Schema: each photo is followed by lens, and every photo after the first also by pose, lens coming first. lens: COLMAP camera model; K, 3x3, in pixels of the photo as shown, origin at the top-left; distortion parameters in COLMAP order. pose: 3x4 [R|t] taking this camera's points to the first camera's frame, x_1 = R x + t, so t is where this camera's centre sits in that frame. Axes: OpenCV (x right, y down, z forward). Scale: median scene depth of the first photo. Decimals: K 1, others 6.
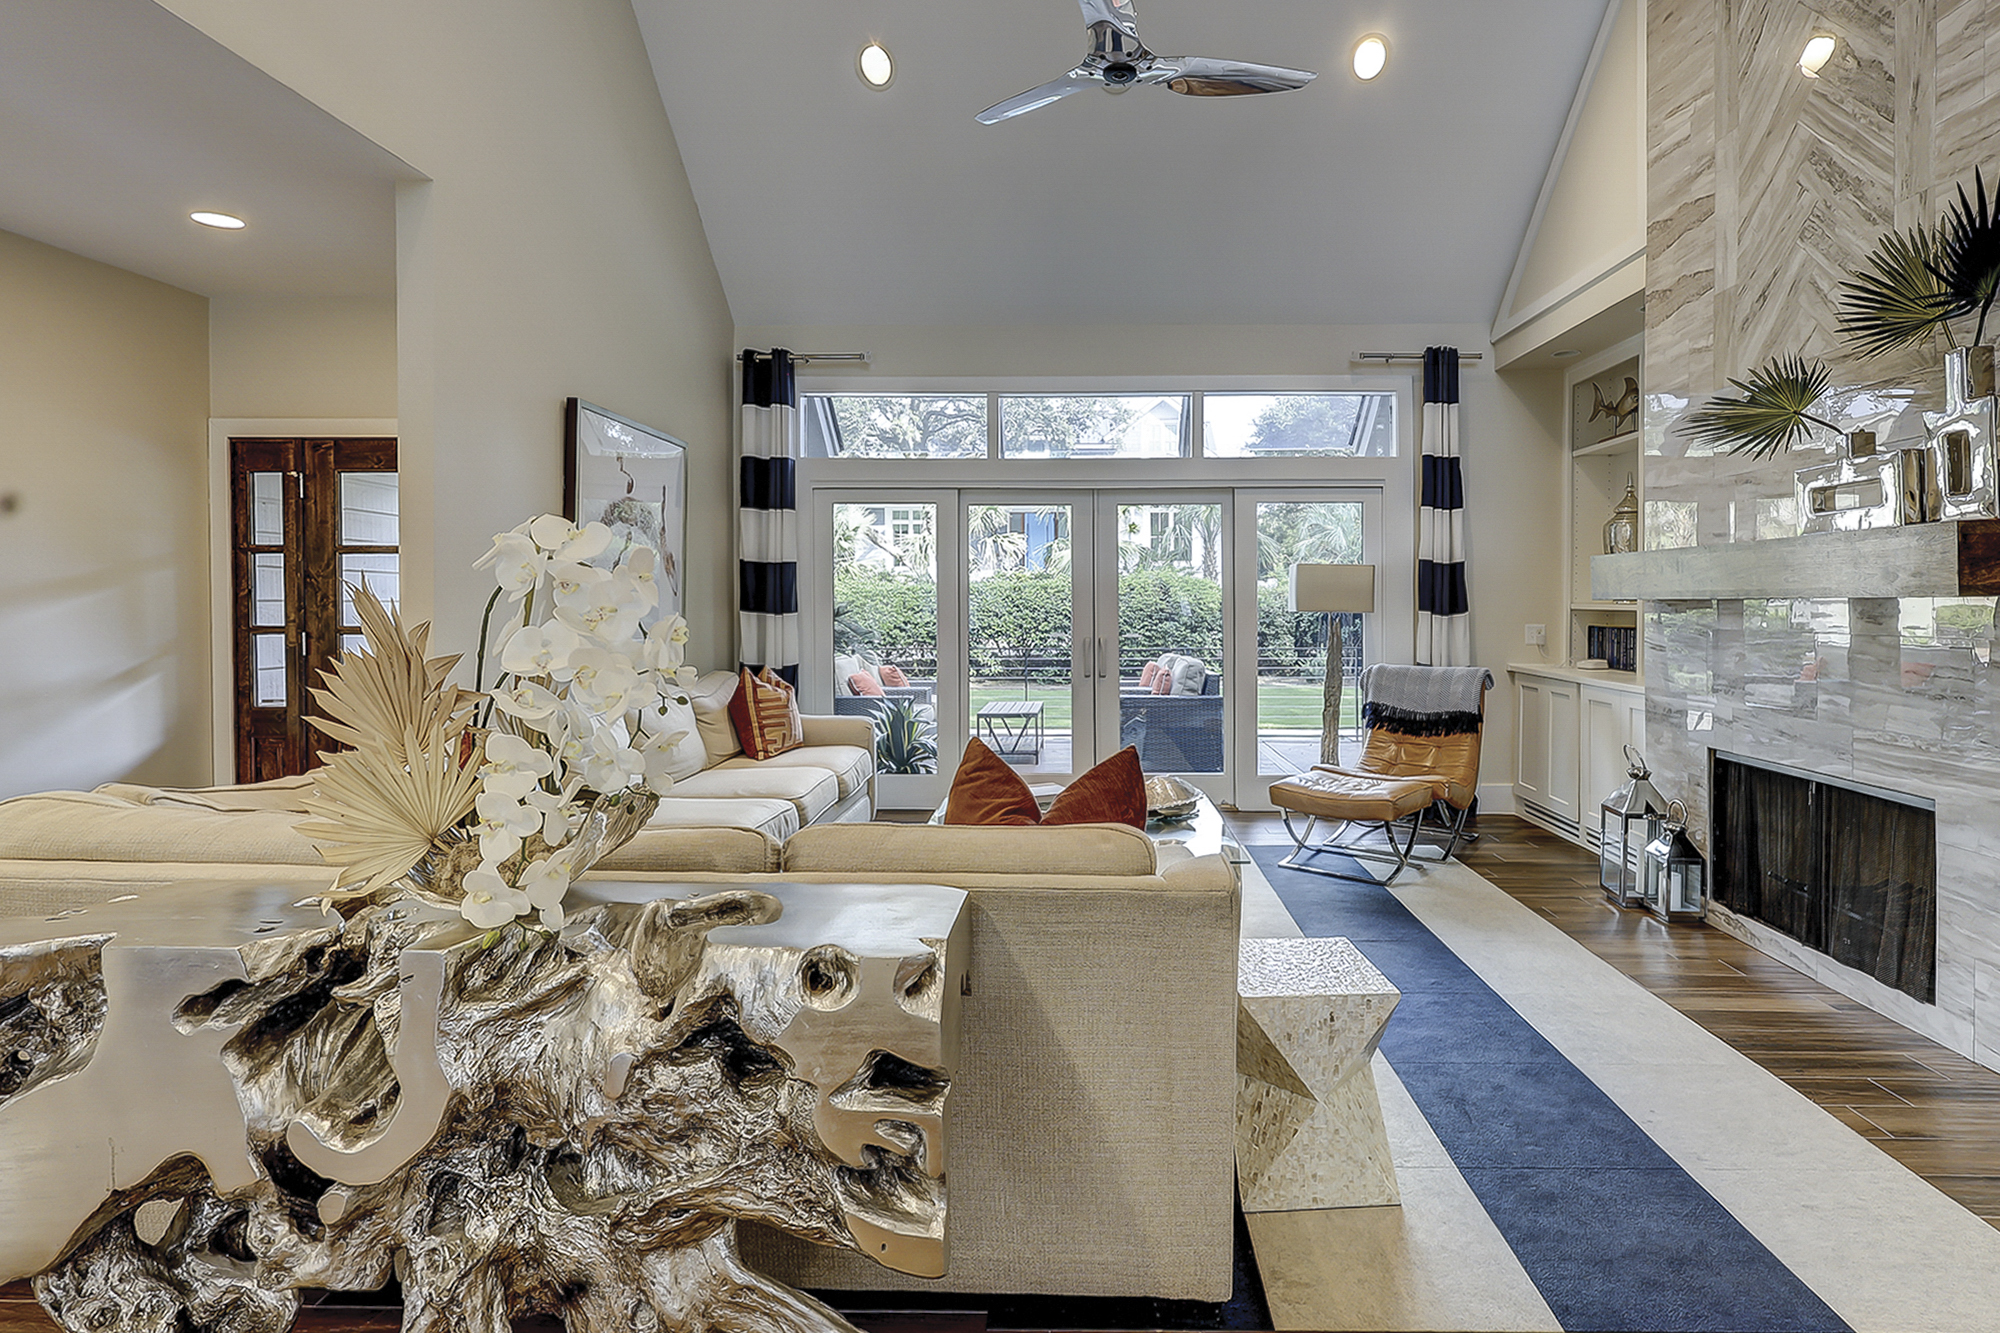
lens RADIAL K [[1001.4, 0, 1053.2], [0, 1001.4, 614.7], [0, 0, 1]] dist [0.007638, -0.002036]
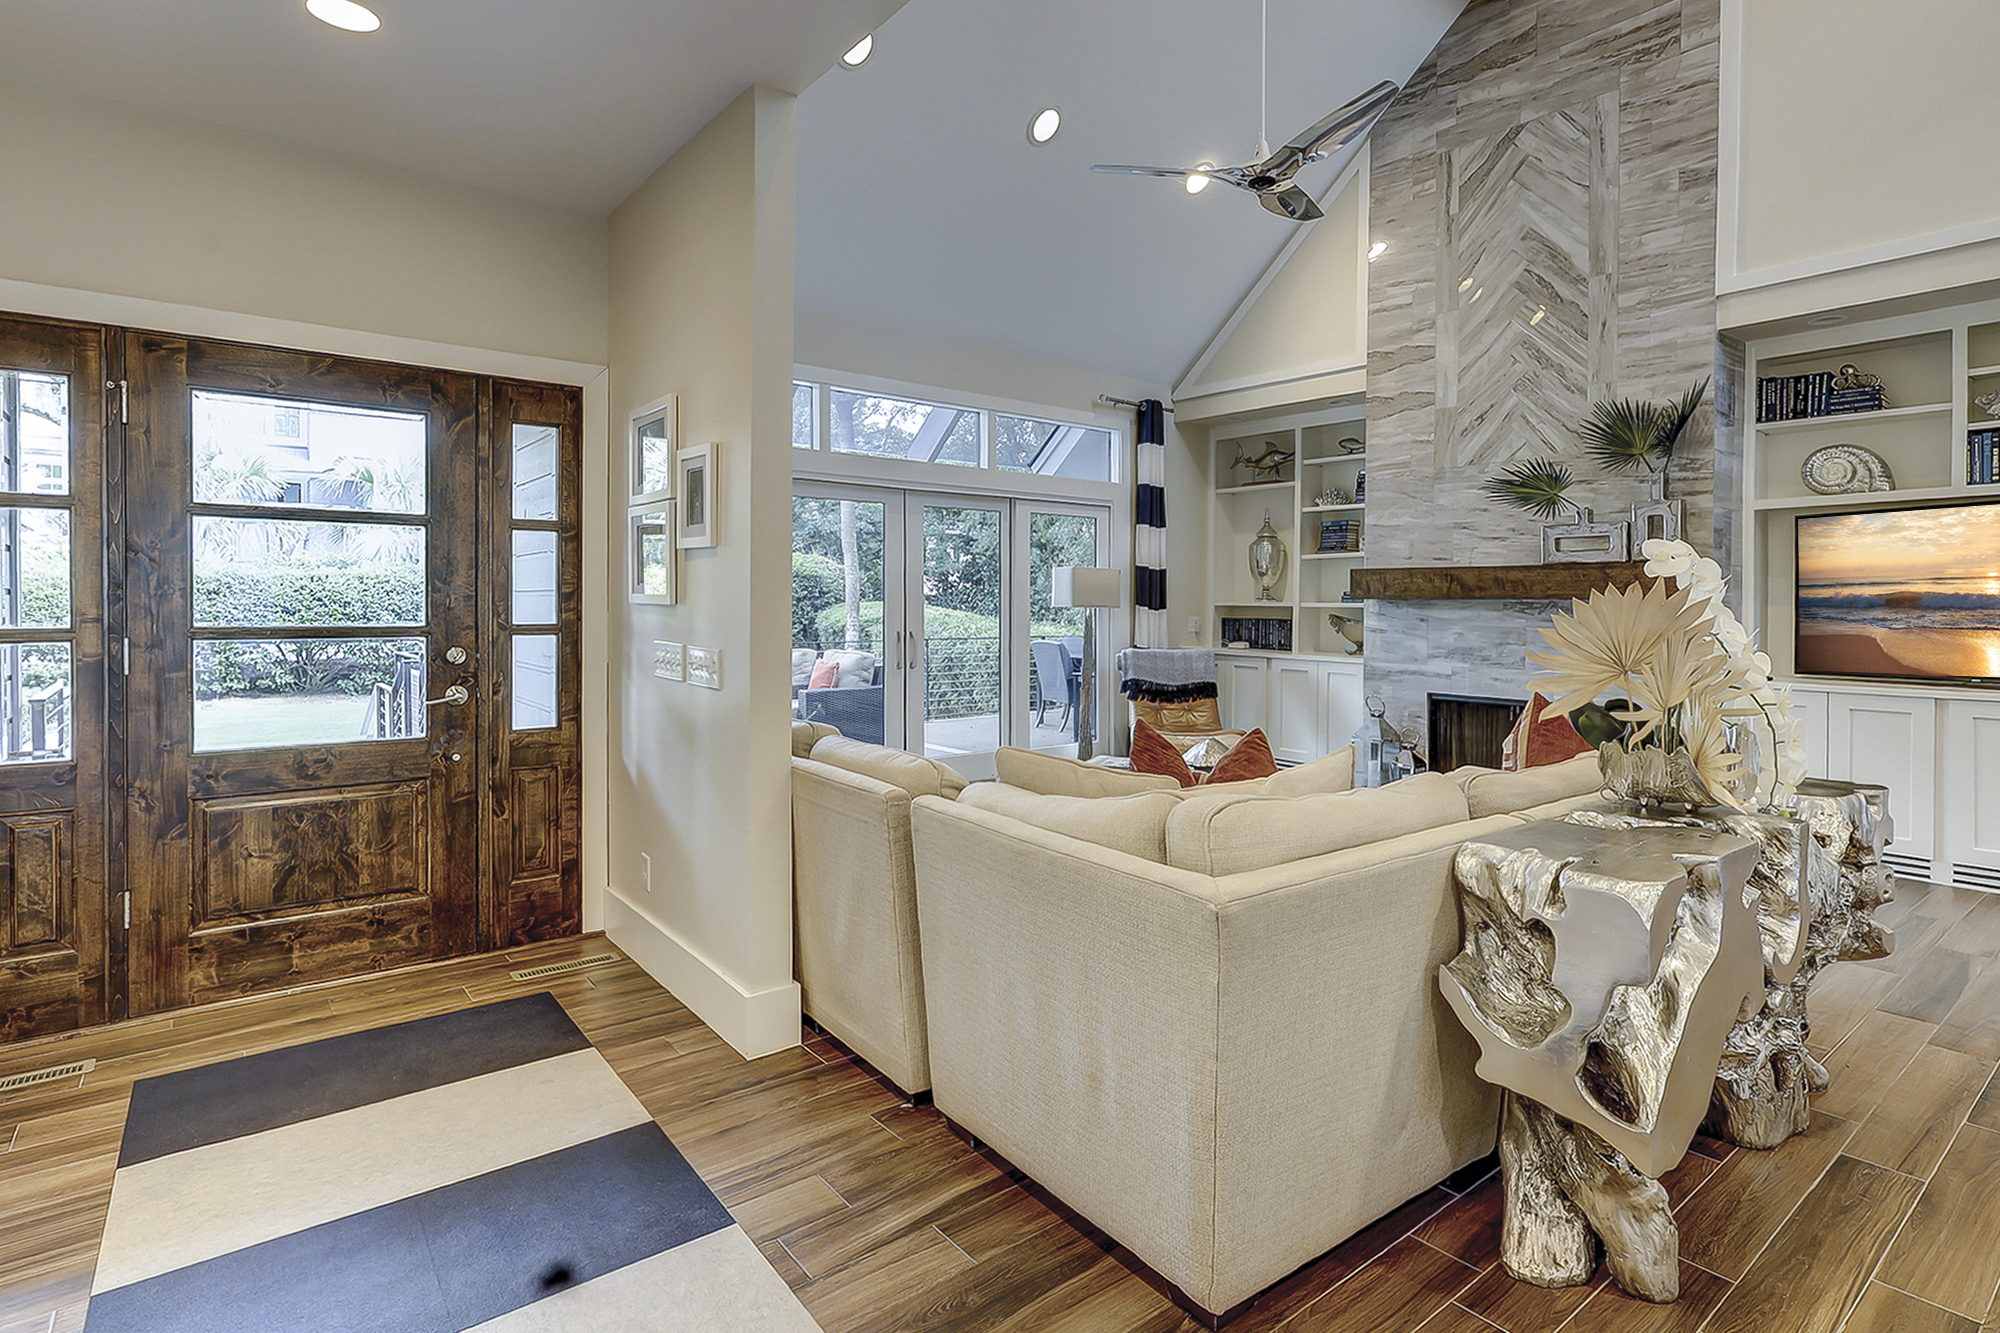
lens RADIAL K [[1001.4, 0, 992.2], [0, 1001.4, 619.4], [0, 0, 1]] dist [0.007638, -0.002036]
pose [[0.770348, -0.006818, 0.637588, -0.664517], [0.000716, 0.999951, 0.009829, 0.000302], [-0.637624, -0.007115, 0.770315, 0.158277]]
